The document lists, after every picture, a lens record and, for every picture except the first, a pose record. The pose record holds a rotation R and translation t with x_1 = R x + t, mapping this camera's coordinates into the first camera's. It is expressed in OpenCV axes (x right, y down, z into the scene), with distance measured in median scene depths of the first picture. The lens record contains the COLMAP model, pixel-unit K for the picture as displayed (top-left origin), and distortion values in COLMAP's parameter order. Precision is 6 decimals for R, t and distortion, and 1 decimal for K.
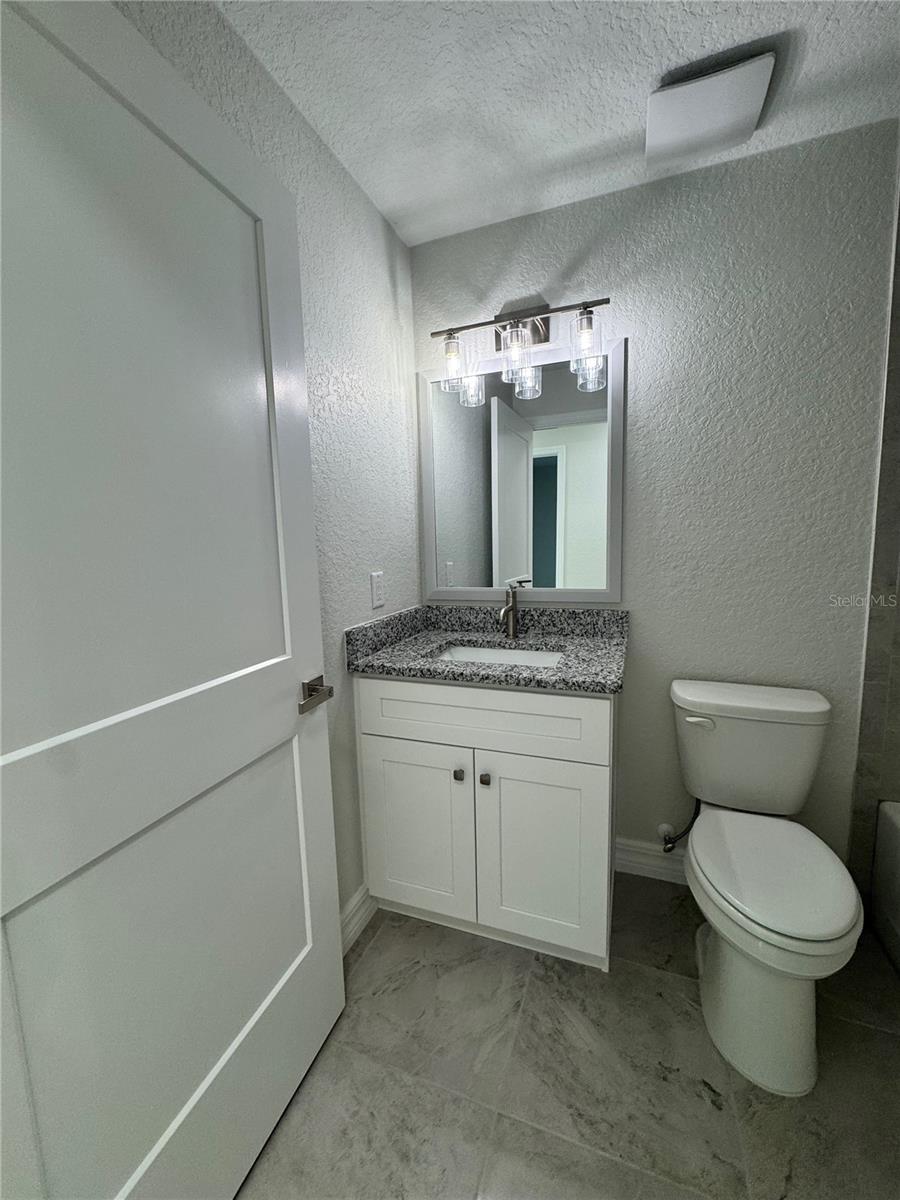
lens RADIAL K [[479.5, 0, 452.5], [0, 479.5, 600.1], [0, 0, 1]] dist [-0.002105, 0.000173]
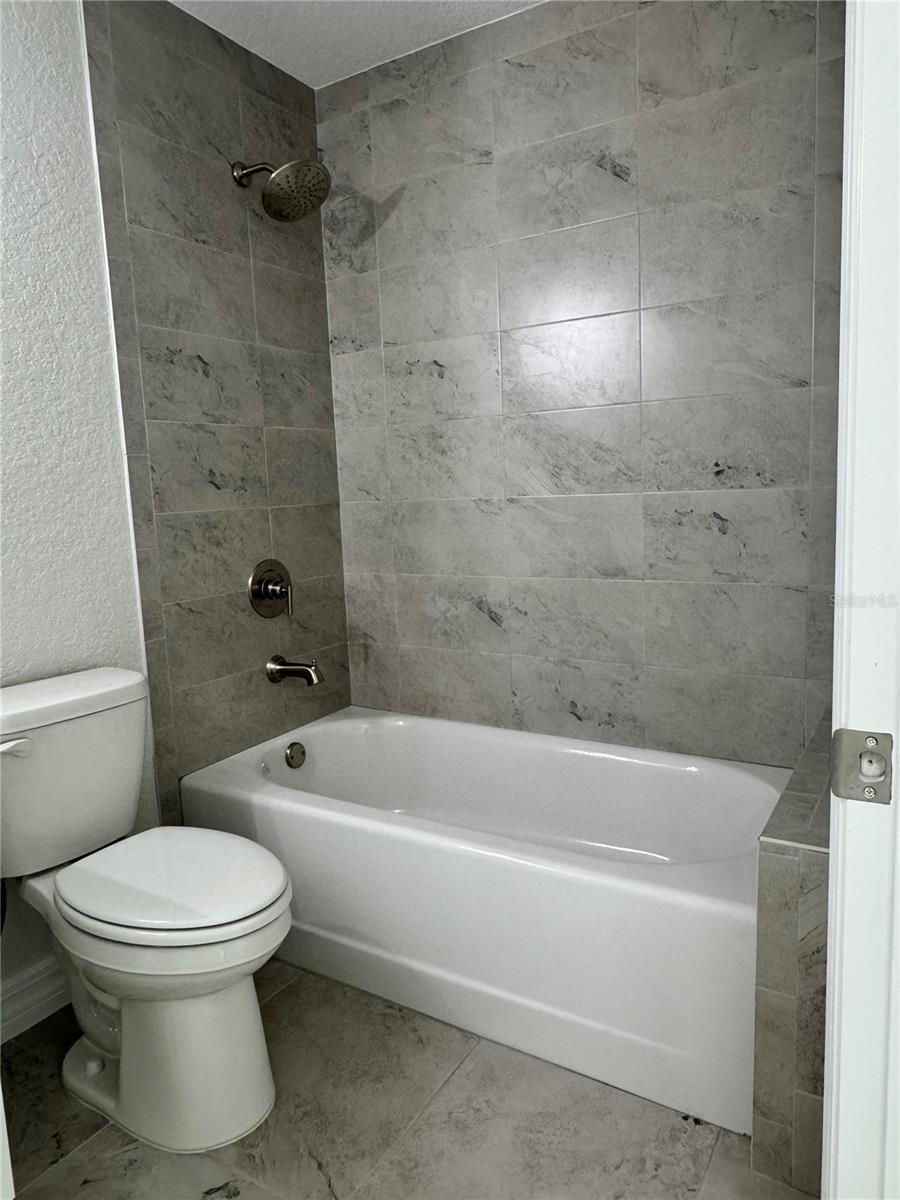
lens RADIAL K [[802.3, 0, 458.8], [0, 802.3, 599.3], [0, 0, 1]] dist [-0.001535, 0.003115]
pose [[0.184658, -0.114690, 0.976088, -0.379349], [0.158727, 0.983610, 0.085546, 0.071079], [-0.969901, 0.139135, 0.199836, 0.213662]]
